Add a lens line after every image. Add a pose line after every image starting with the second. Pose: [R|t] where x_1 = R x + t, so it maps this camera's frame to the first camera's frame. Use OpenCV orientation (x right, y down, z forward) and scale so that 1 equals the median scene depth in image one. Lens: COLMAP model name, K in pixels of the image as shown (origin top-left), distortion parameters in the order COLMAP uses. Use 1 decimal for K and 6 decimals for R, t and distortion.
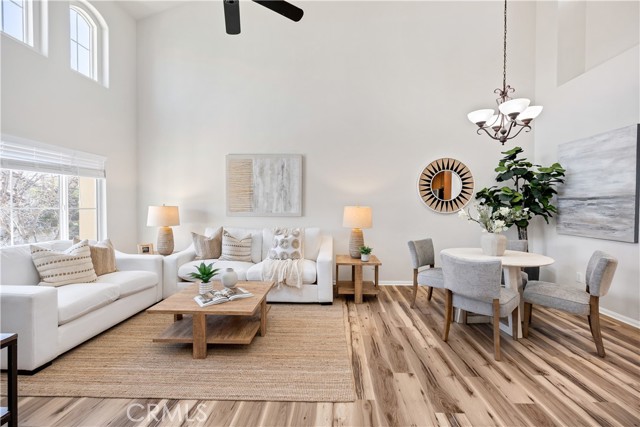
lens RADIAL K [[271.3, 0, 328.6], [0, 271.3, 212.9], [0, 0, 1]] dist [-0.002150, -0.000169]
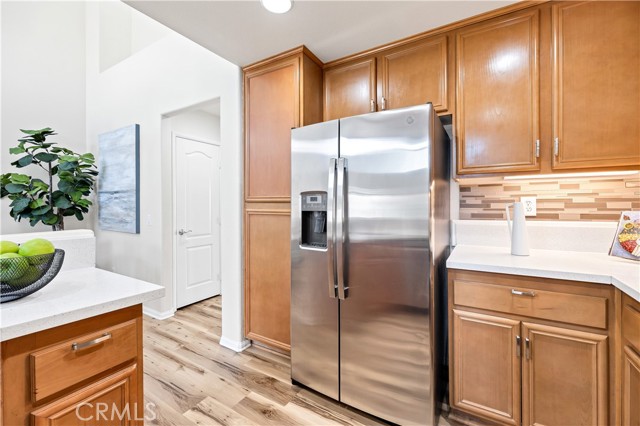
lens RADIAL K [[270.8, 0, 327.4], [0, 270.8, 204.2], [0, 0, 1]] dist [0.000538, 0.000246]
pose [[0.492522, -0.001245, 0.870299, 0.429397], [0.018345, 0.999792, -0.008952, 0.012209], [-0.870107, 0.020375, 0.492442, -0.148647]]
